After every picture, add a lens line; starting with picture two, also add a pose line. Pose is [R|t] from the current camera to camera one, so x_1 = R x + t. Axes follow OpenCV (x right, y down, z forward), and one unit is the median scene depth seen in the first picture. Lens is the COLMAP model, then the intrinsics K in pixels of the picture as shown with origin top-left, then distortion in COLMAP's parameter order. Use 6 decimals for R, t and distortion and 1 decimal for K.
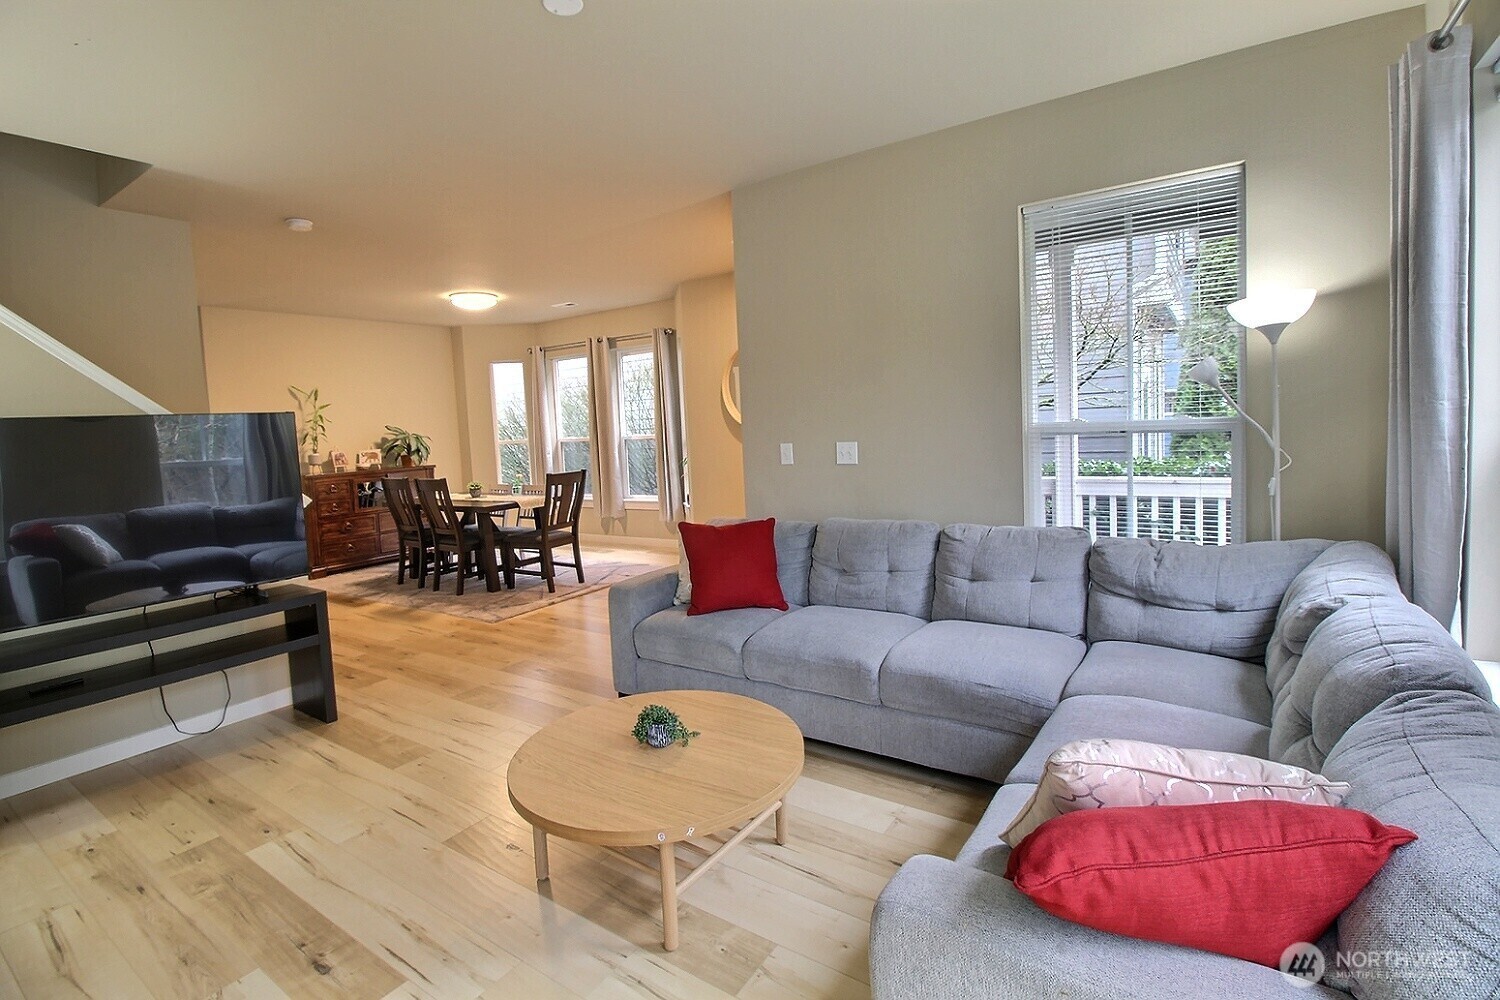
lens RADIAL K [[697.1, 0, 750.0], [0, 697.1, 468.9], [0, 0, 1]] dist [-0.024444, -0.000484]
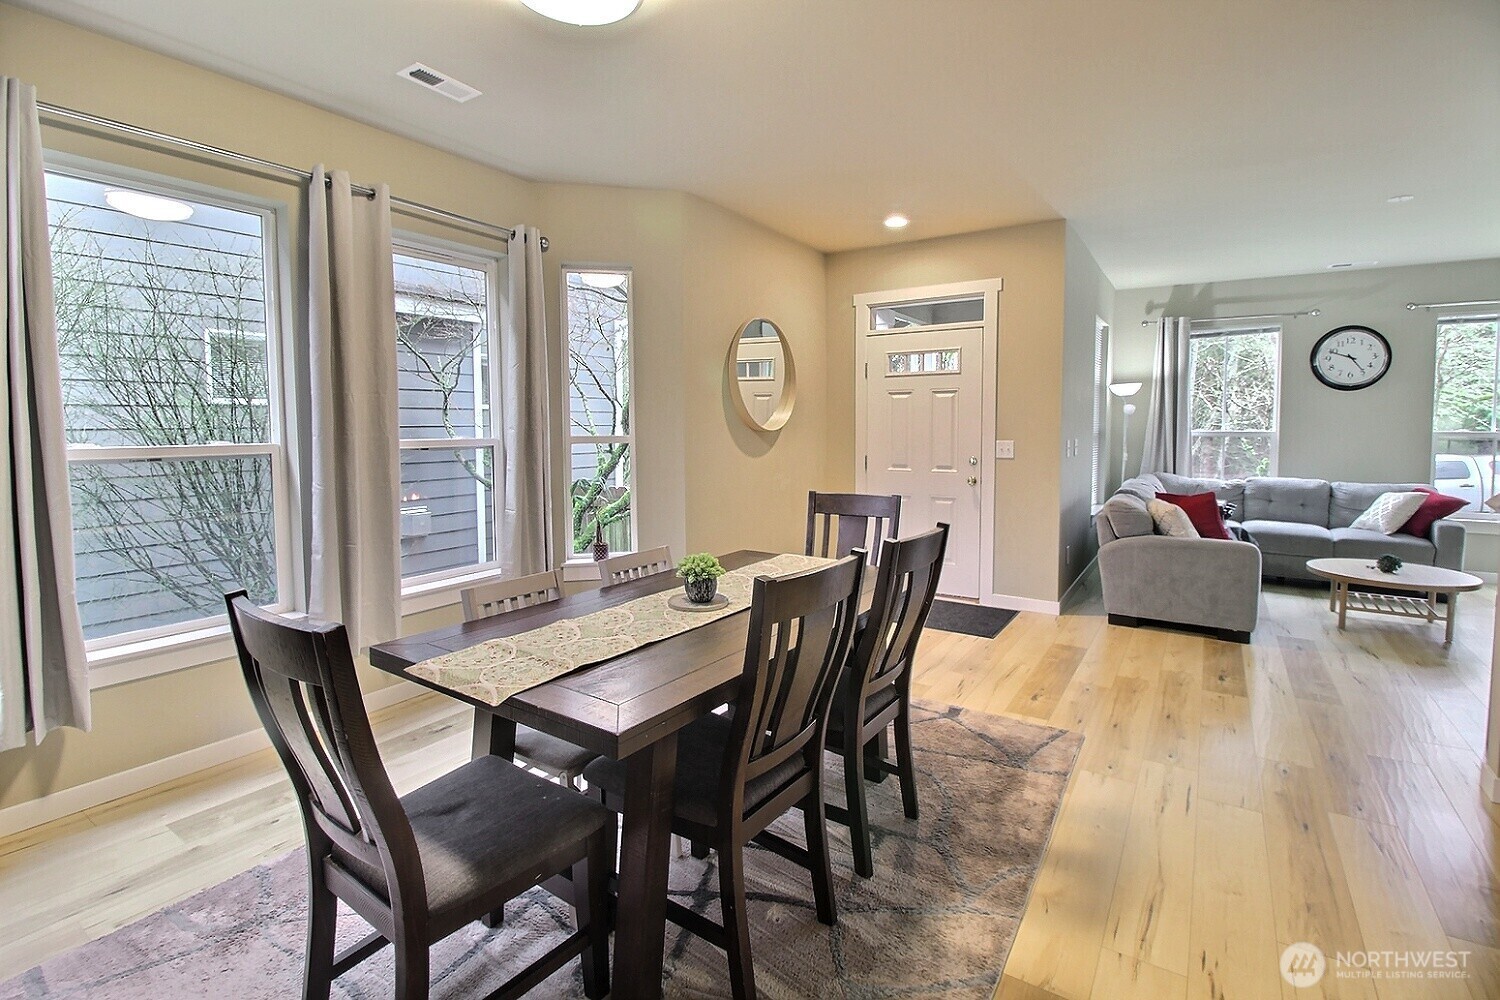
lens RADIAL K [[688.9, 0, 751.0], [0, 688.9, 462.9], [0, 0, 1]] dist [-0.025773, -0.000187]
pose [[0.004682, -0.013616, 0.999896, -1.902208], [0.065969, 0.997733, 0.013277, -0.080892], [-0.997811, 0.065900, 0.005569, 2.521572]]
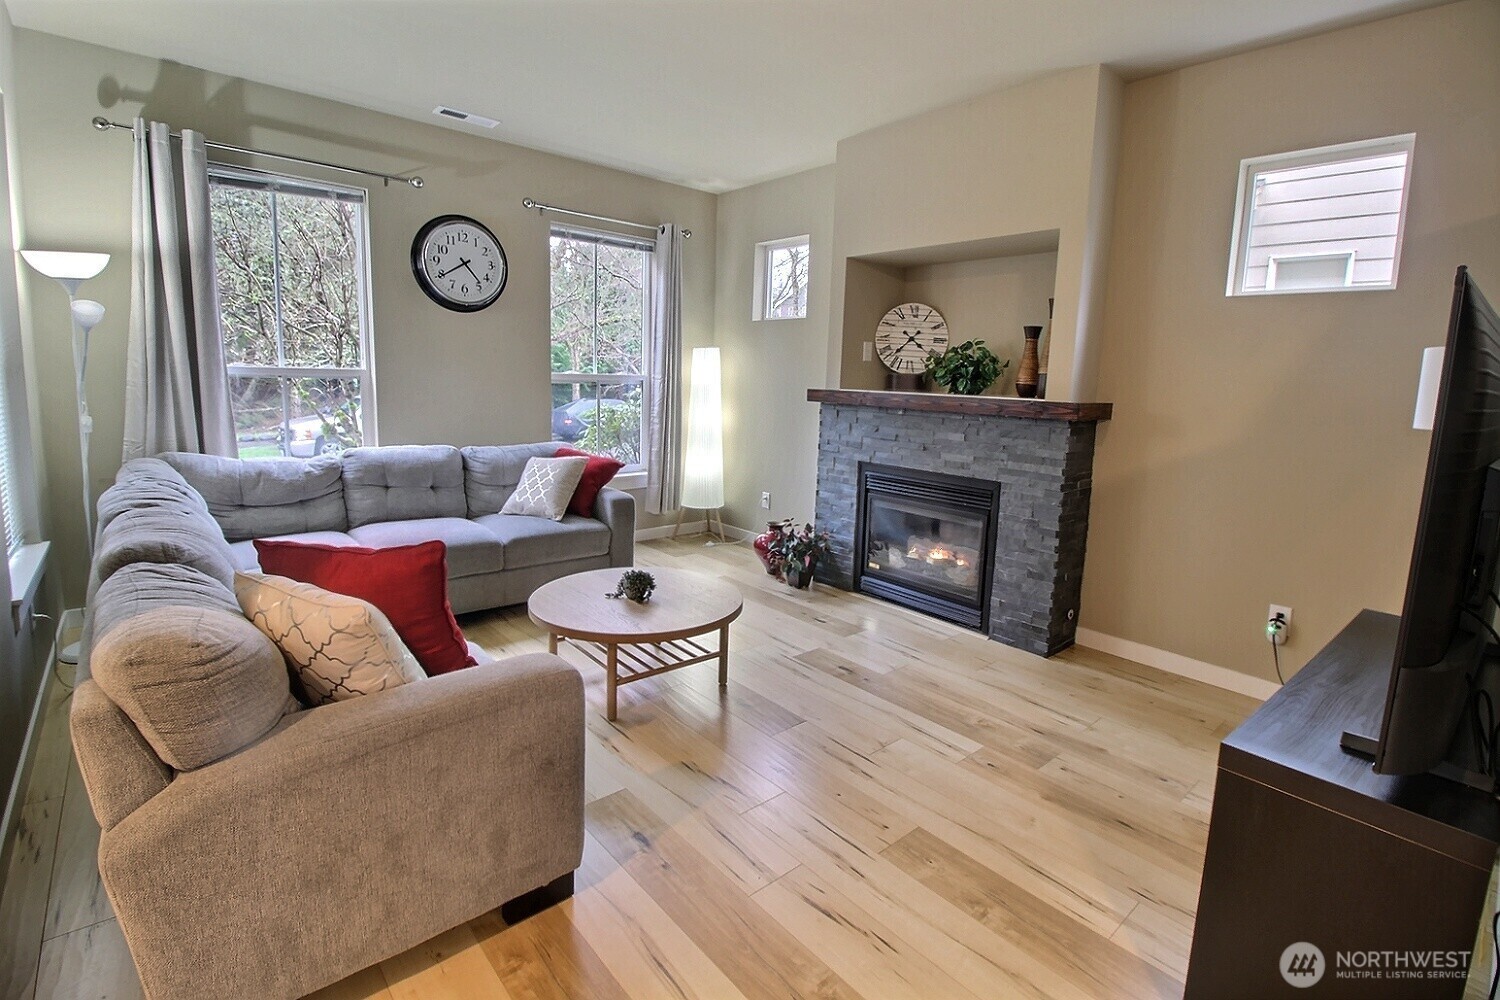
lens RADIAL K [[697.1, 0, 750.0], [0, 697.1, 468.9], [0, 0, 1]] dist [-0.024444, -0.000484]
pose [[-0.965467, -0.020735, 0.259698, -0.597871], [0.027777, 0.982953, 0.181747, -0.076052], [-0.259039, 0.182684, -0.948433, 1.882894]]
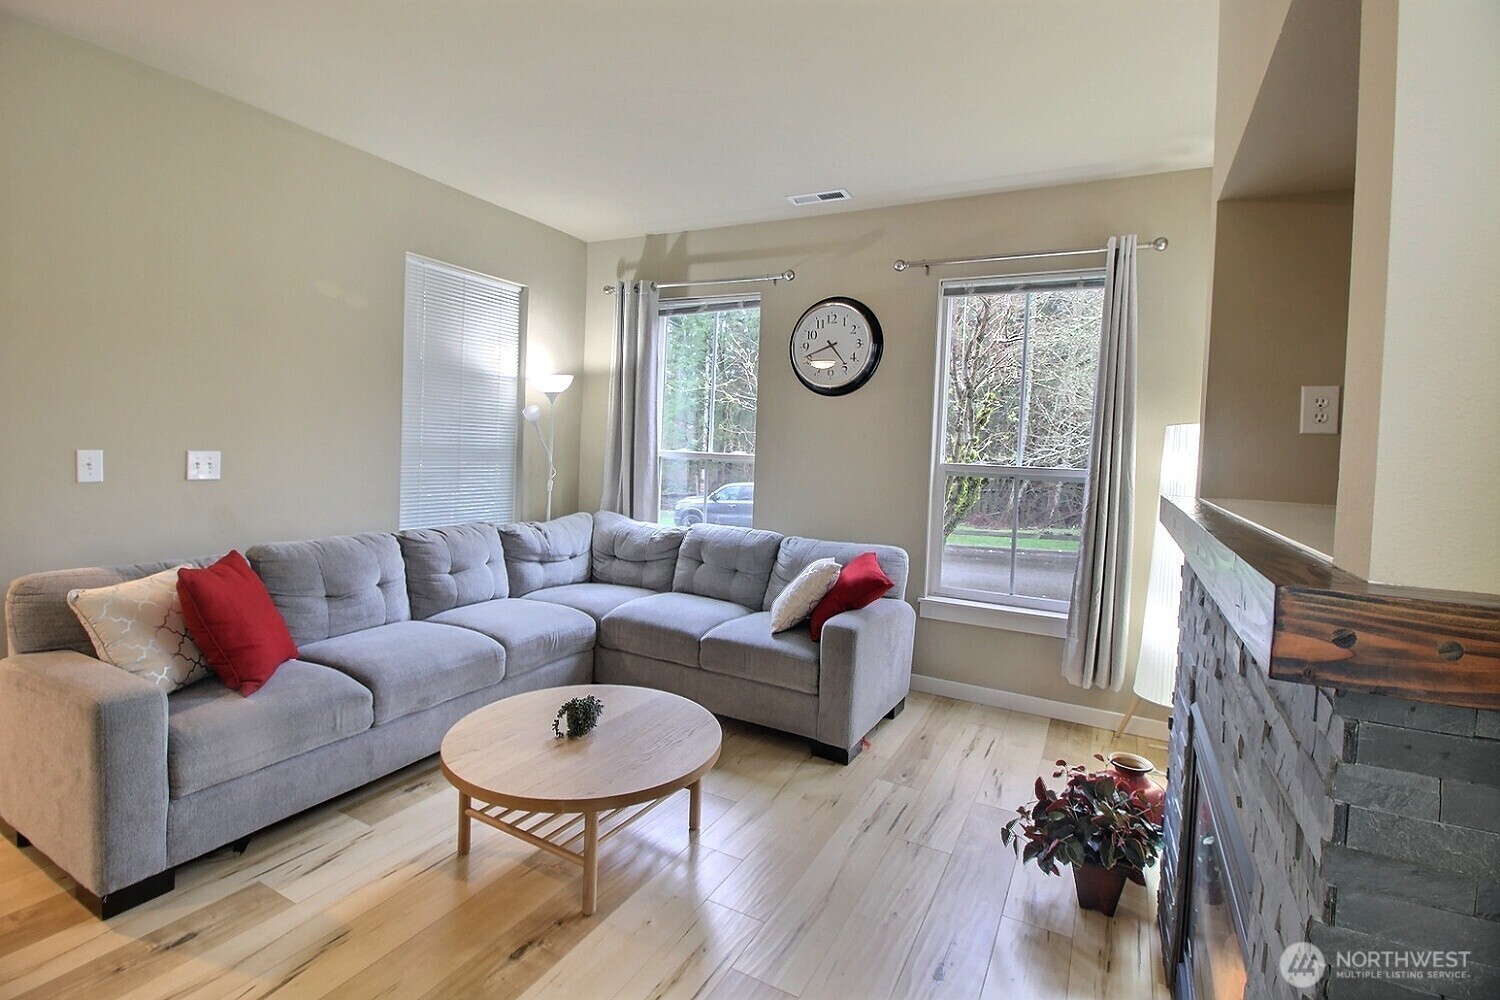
lens RADIAL K [[695.4, 0, 750.3], [0, 695.4, 463.1], [0, 0, 1]] dist [0.000298, -0.000043]
pose [[-0.104119, 0.010619, 0.994508, -1.059391], [0.029246, 0.999543, -0.007611, -0.001475], [-0.994135, 0.028293, -0.104383, 0.734136]]
